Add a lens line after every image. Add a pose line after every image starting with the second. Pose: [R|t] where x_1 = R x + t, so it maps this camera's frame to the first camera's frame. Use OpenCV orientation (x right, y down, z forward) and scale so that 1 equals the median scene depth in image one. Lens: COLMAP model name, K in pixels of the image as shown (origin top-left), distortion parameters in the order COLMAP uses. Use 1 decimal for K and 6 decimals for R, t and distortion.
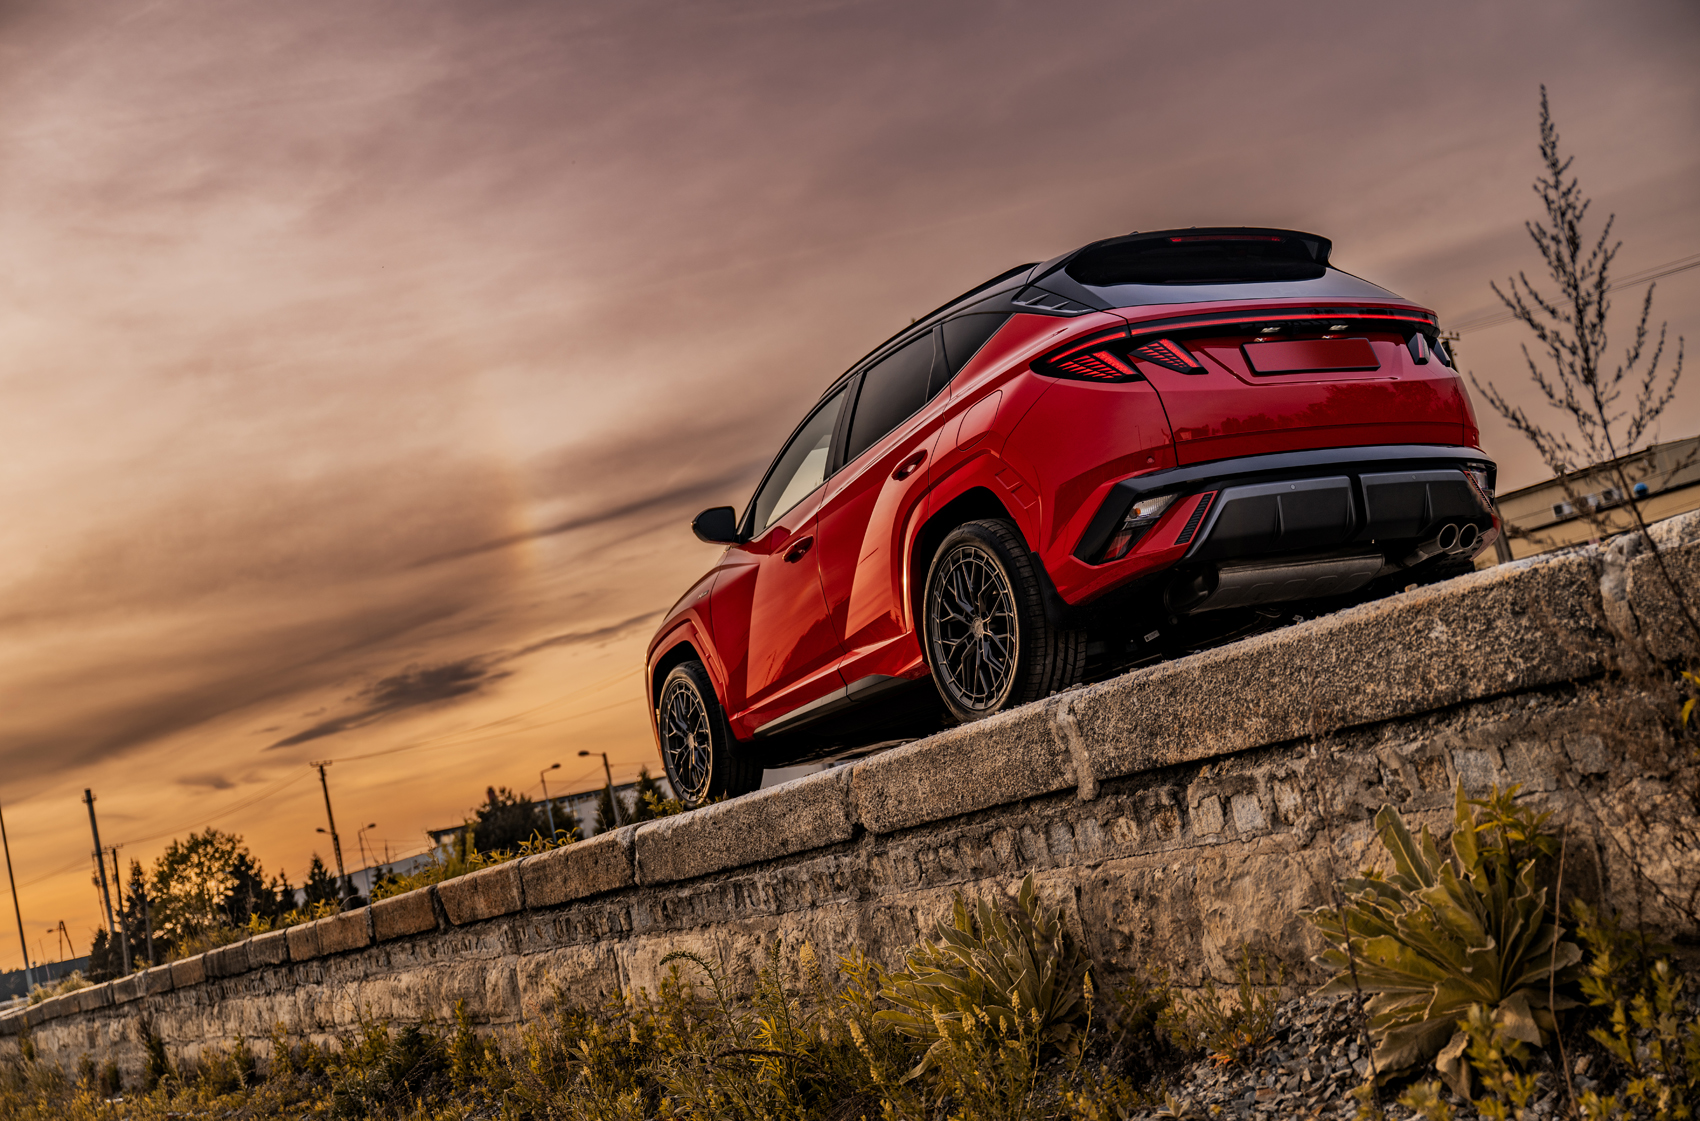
lens RADIAL K [[1912.2, 0, 850.0], [0, 1912.2, 560.5], [0, 0, 1]] dist [-0.007534, 0.002806]
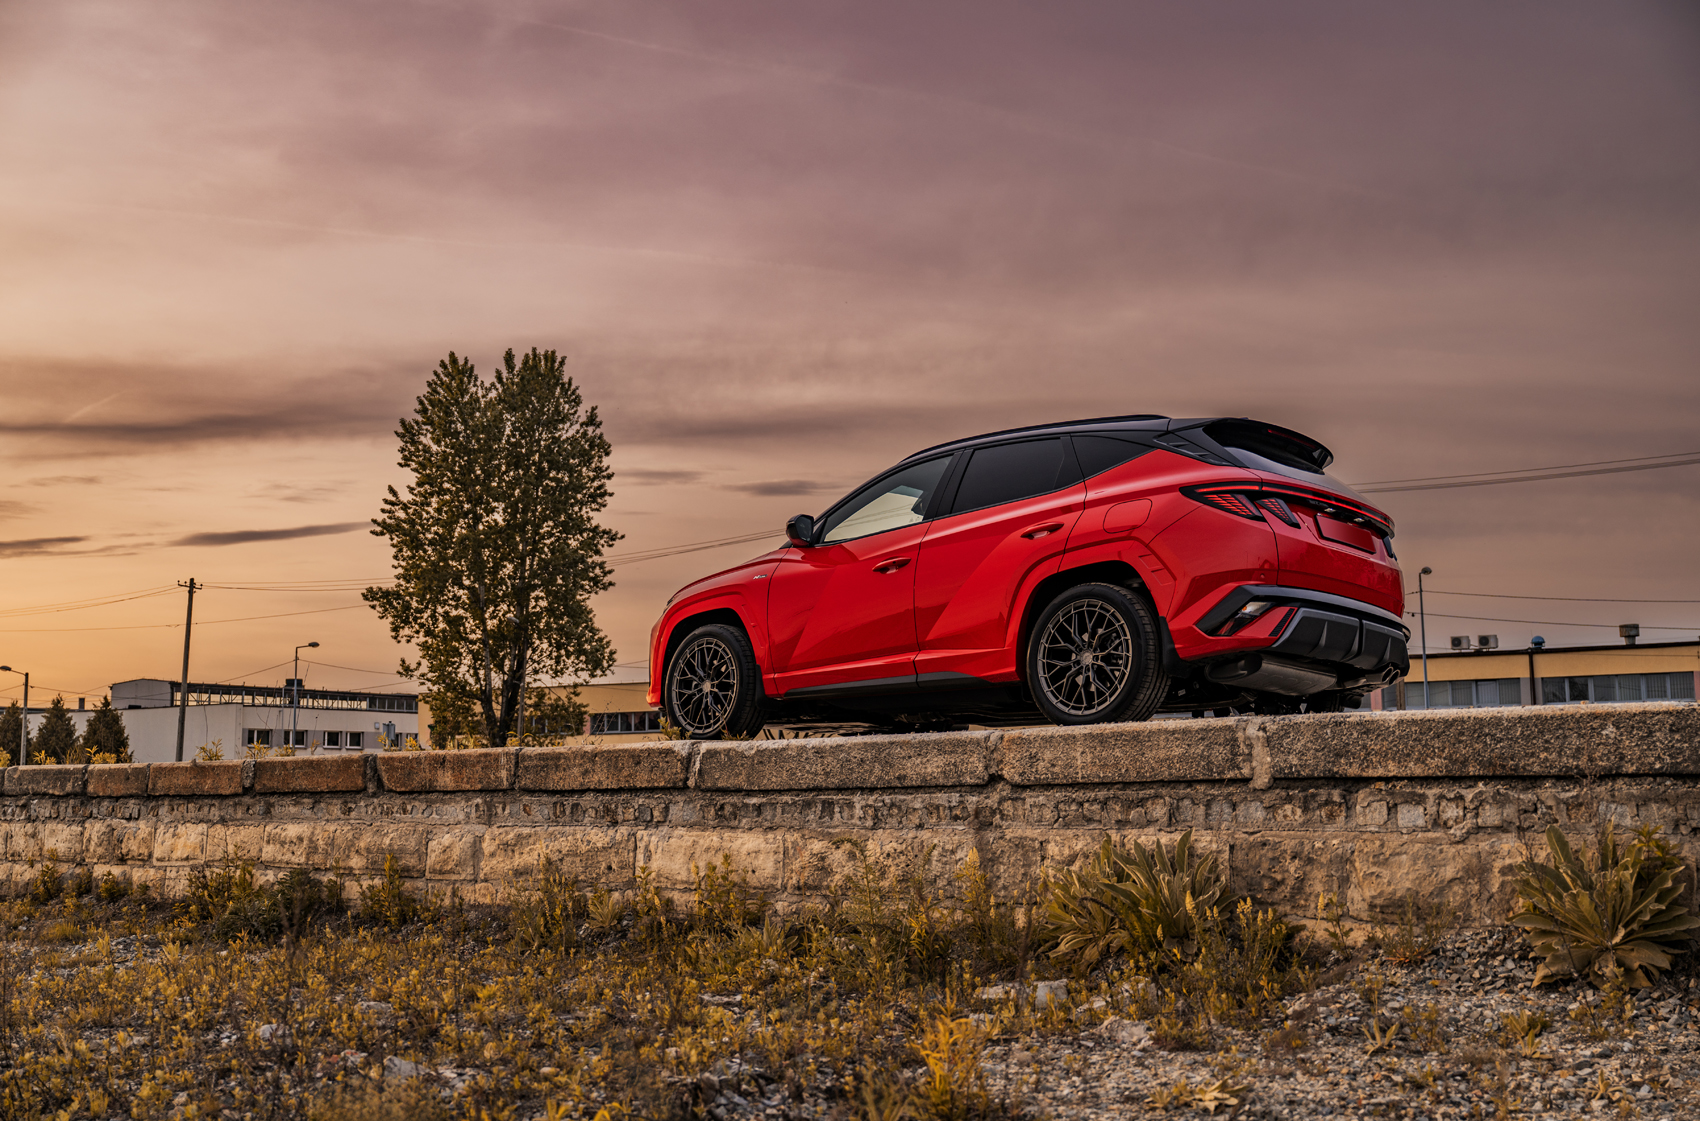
lens RADIAL K [[1759.3, 0, 850.0], [0, 1759.3, 560.5], [0, 0, 1]] dist [-0.008694, 0.007105]
pose [[0.917547, 0.258306, 0.302299, -0.572780], [-0.247489, 0.966040, -0.074267, 0.120482], [-0.311217, -0.006672, 0.950316, -0.193907]]
